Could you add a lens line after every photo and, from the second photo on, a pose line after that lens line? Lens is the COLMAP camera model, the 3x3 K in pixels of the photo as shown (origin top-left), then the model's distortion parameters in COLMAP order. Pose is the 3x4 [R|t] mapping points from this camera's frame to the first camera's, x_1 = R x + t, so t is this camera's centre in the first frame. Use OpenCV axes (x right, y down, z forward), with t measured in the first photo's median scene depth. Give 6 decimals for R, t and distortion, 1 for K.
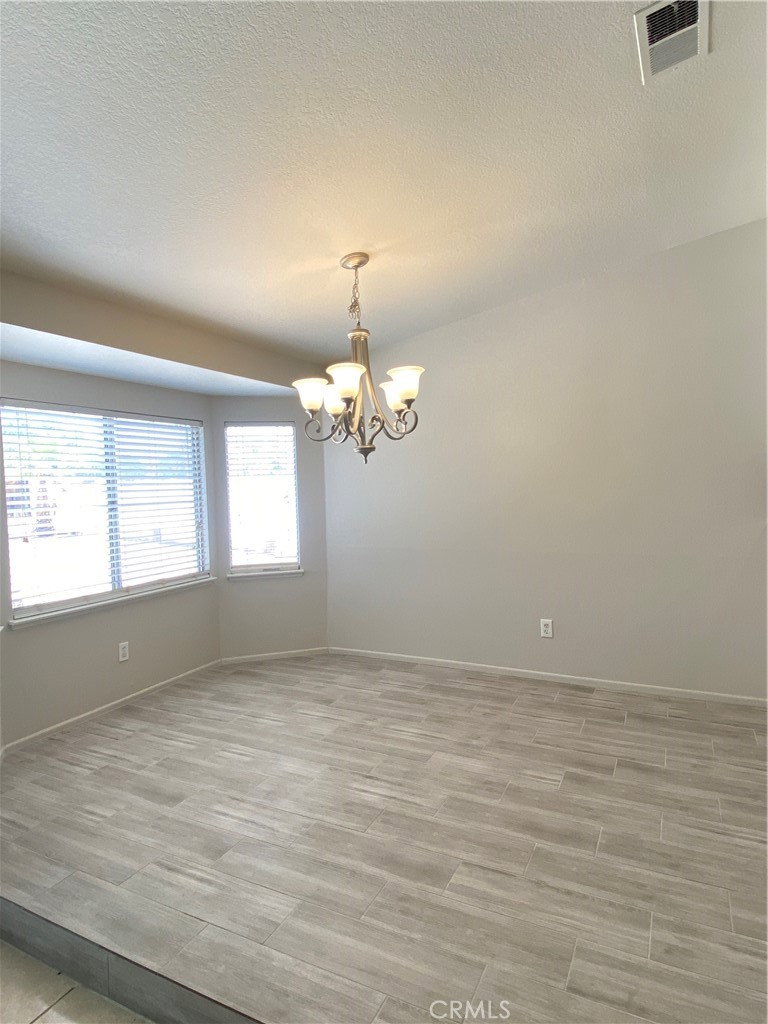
lens RADIAL K [[585.6, 0, 384.0], [0, 585.6, 512.0], [0, 0, 1]] dist [0.066068, -0.065414]
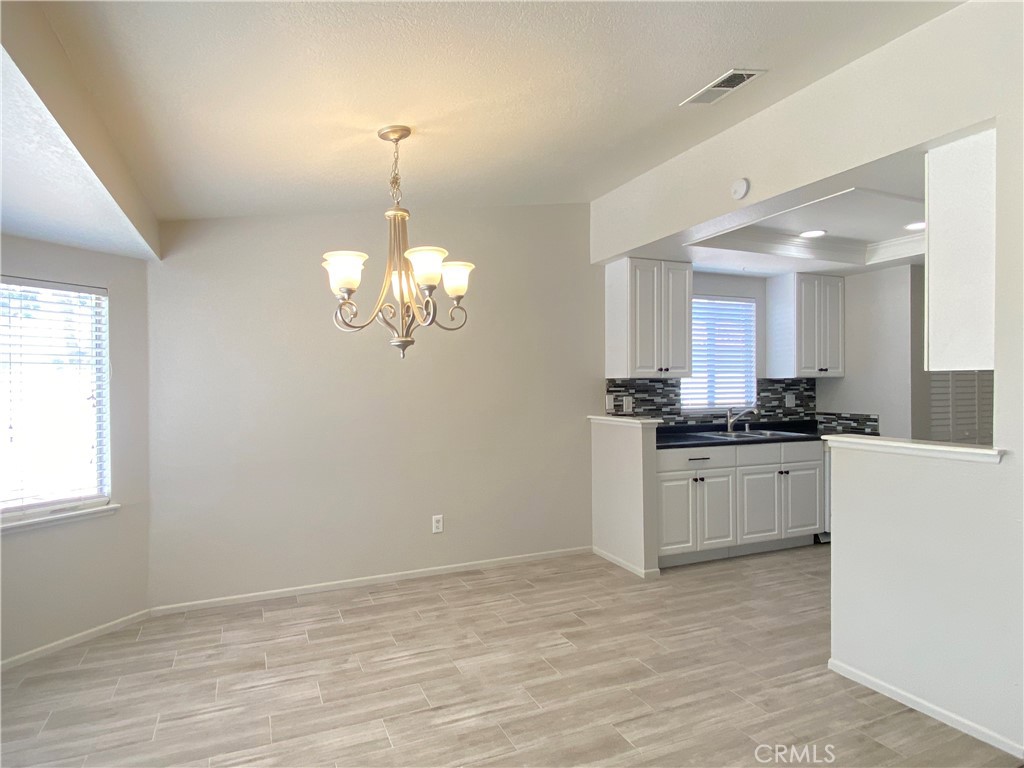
lens RADIAL K [[585.6, 0, 511.8], [0, 585.6, 389.0], [0, 0, 1]] dist [0.066068, -0.065414]
pose [[0.635876, 0.016976, 0.771605, -0.570411], [0.025531, 0.998748, -0.043014, 0.007209], [-0.771369, 0.047051, 0.634646, 0.281809]]
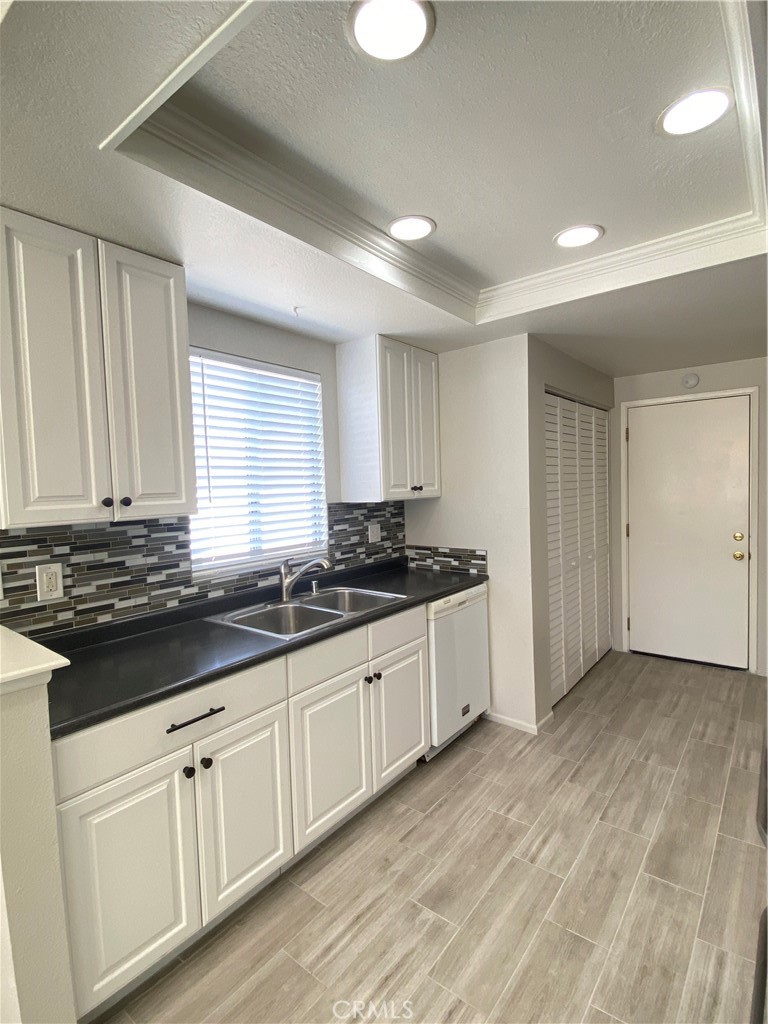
lens RADIAL K [[502.1, 0, 384.0], [0, 502.1, 512.0], [0, 0, 1]] dist [-0.001646, -0.000911]
pose [[0.205628, -0.030407, 0.978158, 0.365181], [0.073112, 0.997201, 0.015629, -0.073773], [-0.975895, 0.068301, 0.207276, 0.541157]]
